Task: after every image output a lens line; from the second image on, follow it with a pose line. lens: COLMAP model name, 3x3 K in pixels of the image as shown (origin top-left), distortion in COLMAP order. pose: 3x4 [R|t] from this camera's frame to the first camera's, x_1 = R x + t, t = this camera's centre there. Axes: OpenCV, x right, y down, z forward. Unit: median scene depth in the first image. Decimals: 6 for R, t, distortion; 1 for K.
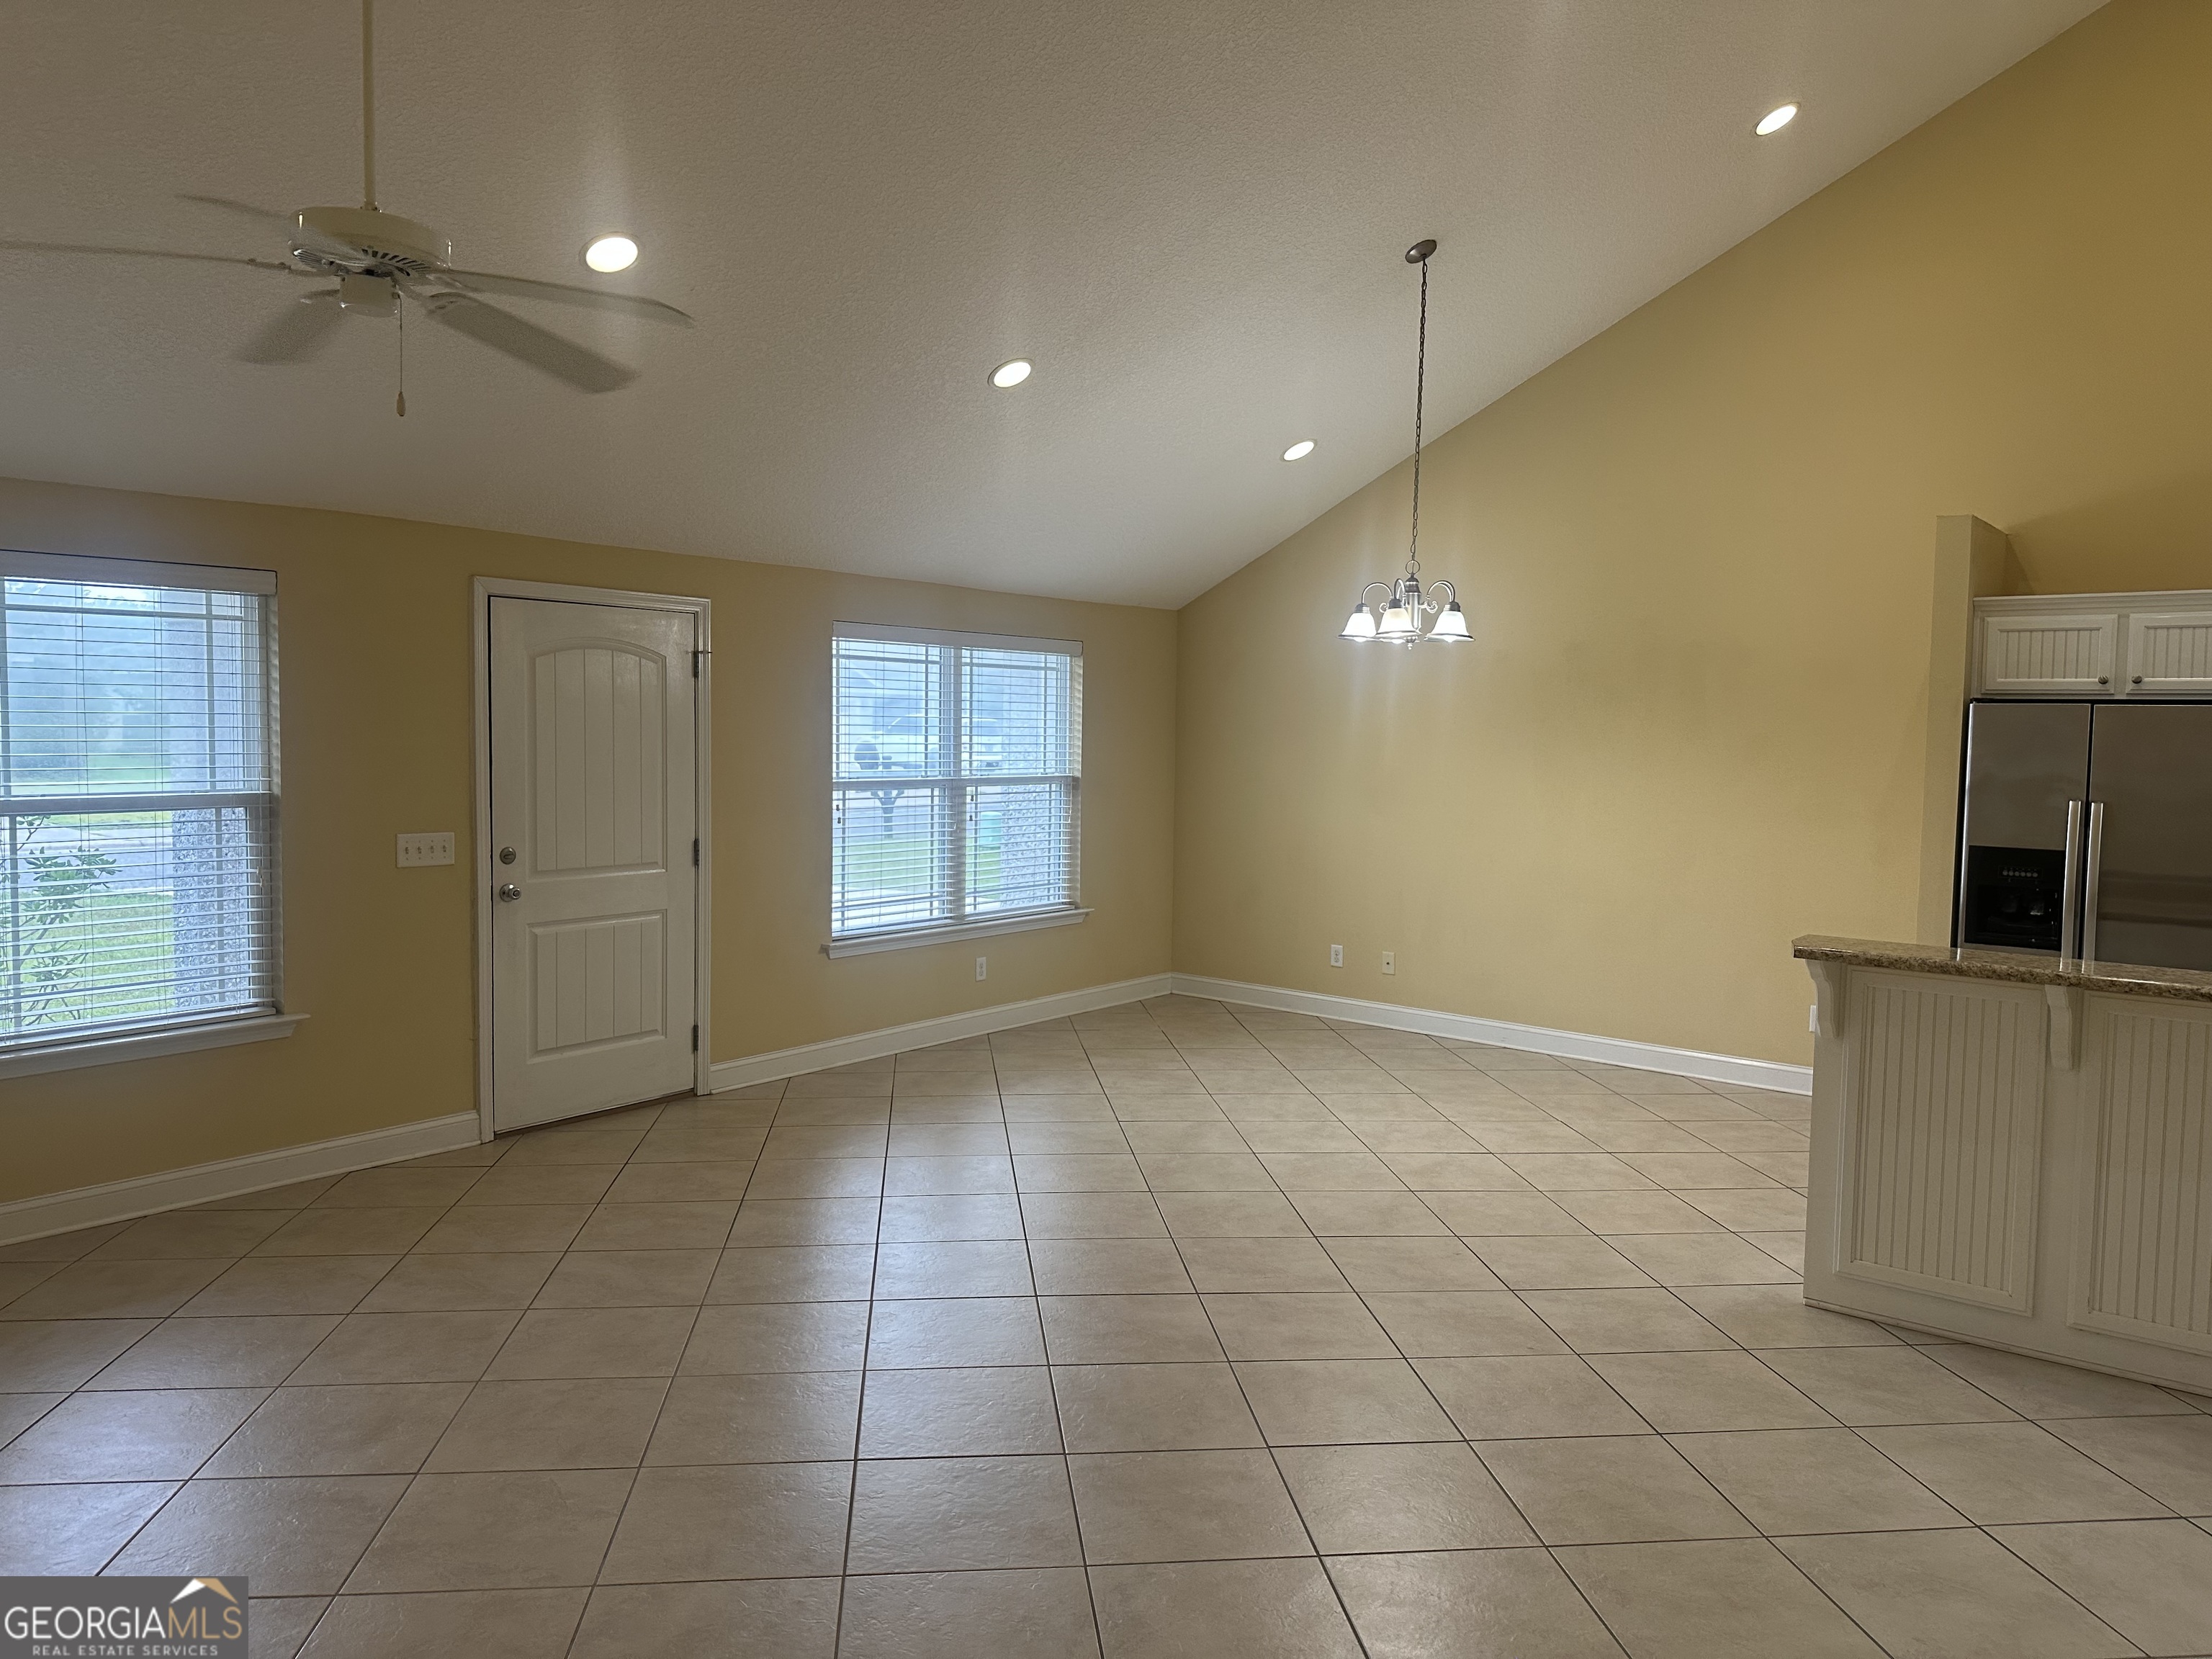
lens RADIAL K [[1544.8, 0, 1083.4], [0, 1544.8, 828.8], [0, 0, 1]] dist [0.047176, -0.068699]
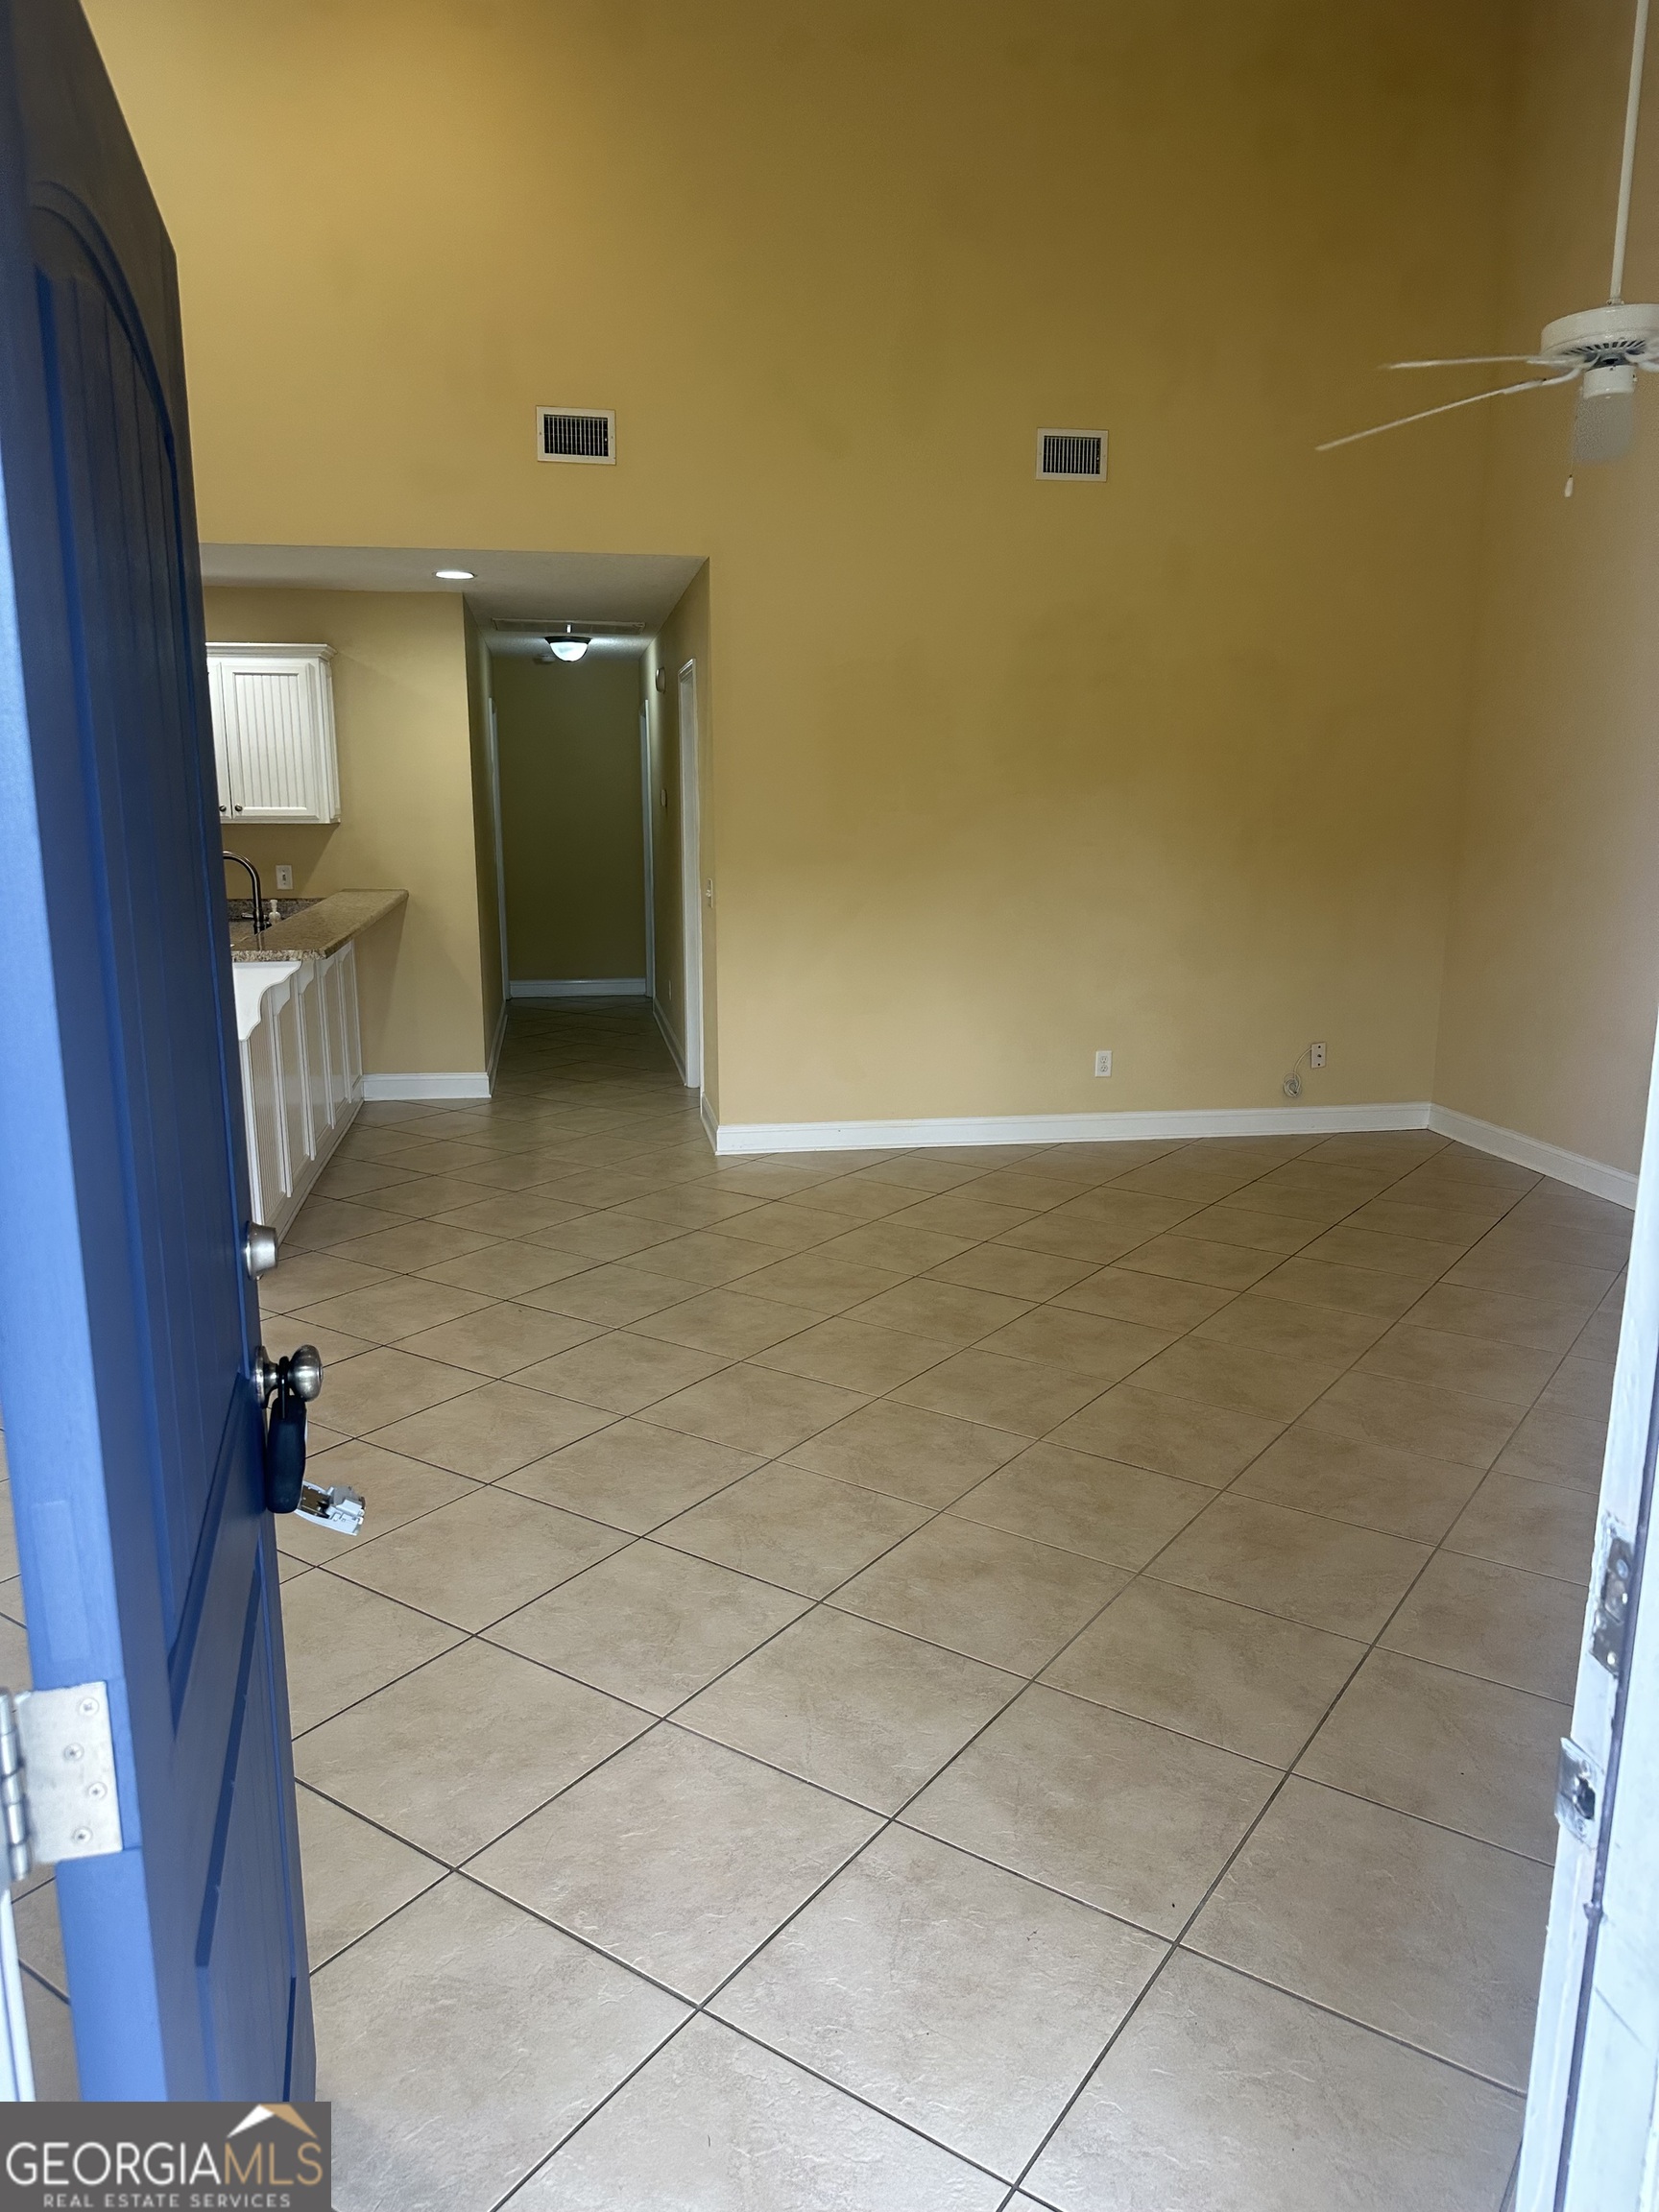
lens RADIAL K [[1544.8, 0, 841.4], [0, 1544.8, 1114.0], [0, 0, 1]] dist [0.047176, -0.068699]
pose [[-0.760896, -0.153221, 0.630524, -0.438682], [0.030873, 0.962071, 0.271045, -0.081022], [-0.648139, 0.225703, -0.727306, 1.216561]]
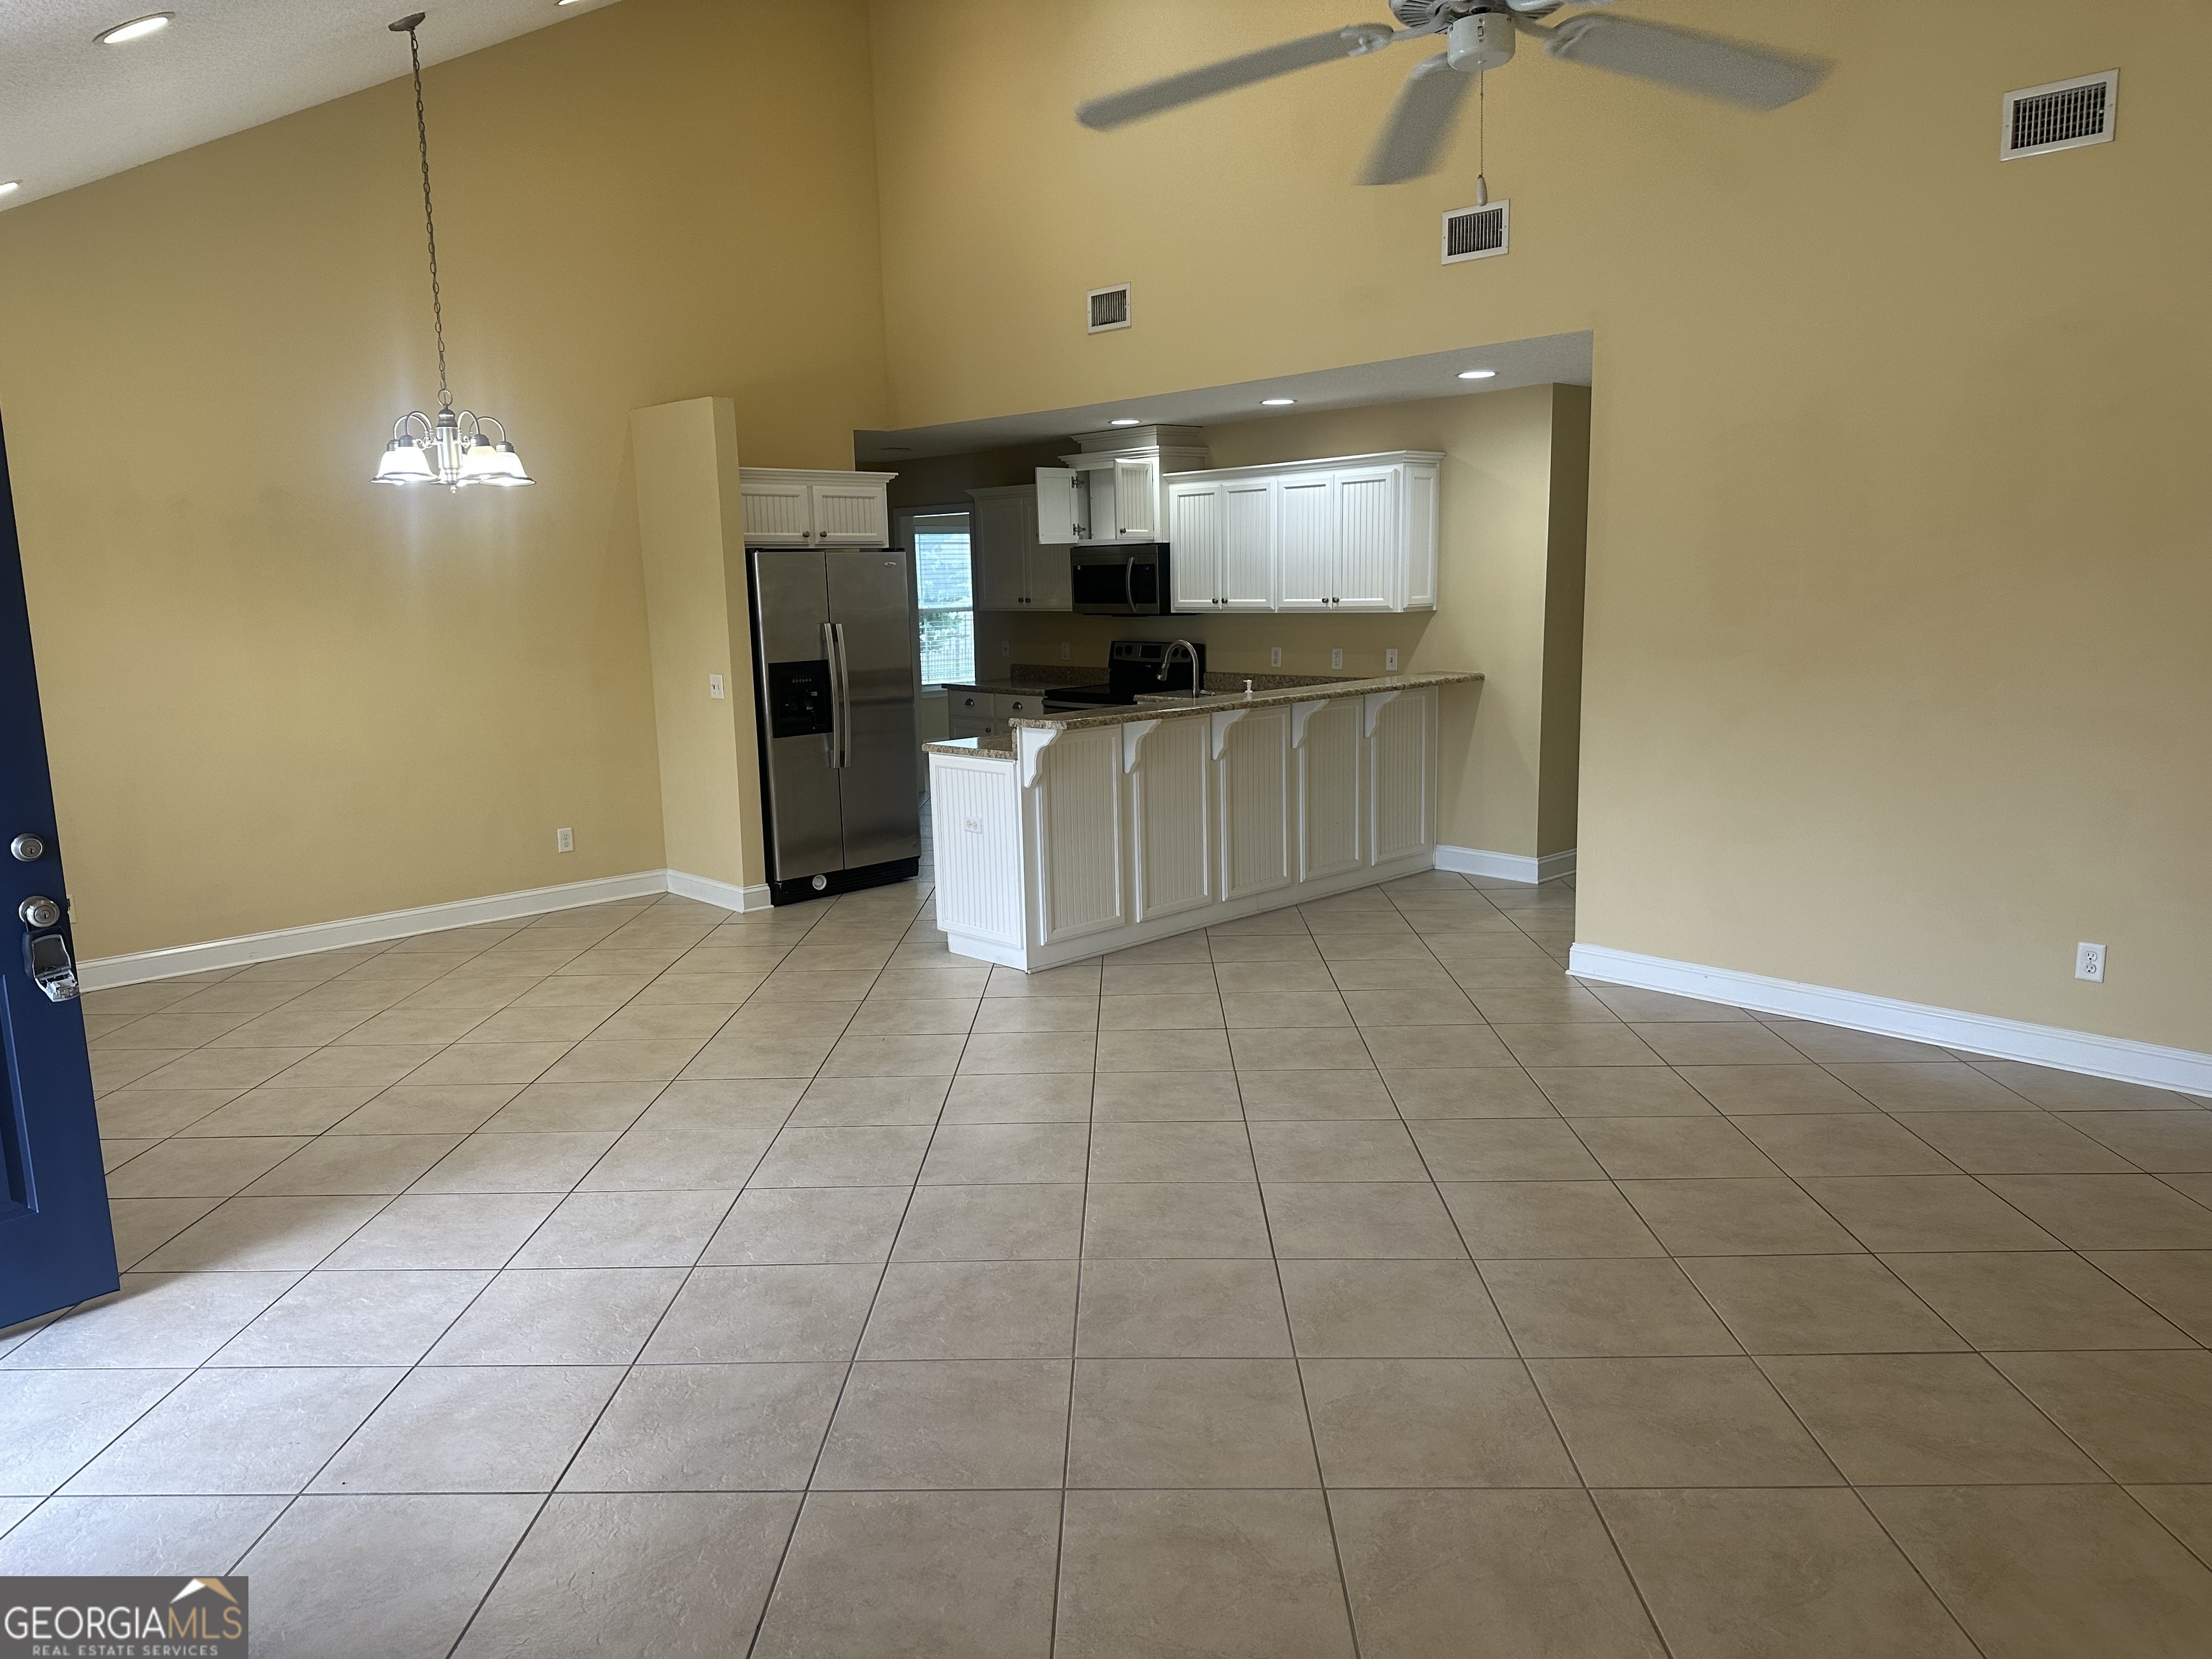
lens RADIAL K [[1544.8, 0, 1111.8], [0, 1544.8, 848.8], [0, 0, 1]] dist [0.047176, -0.068699]
pose [[0.121745, -0.195462, 0.973125, -0.713612], [0.096236, 0.978124, 0.184426, -0.051453], [-0.987885, 0.071197, 0.137892, 0.577188]]
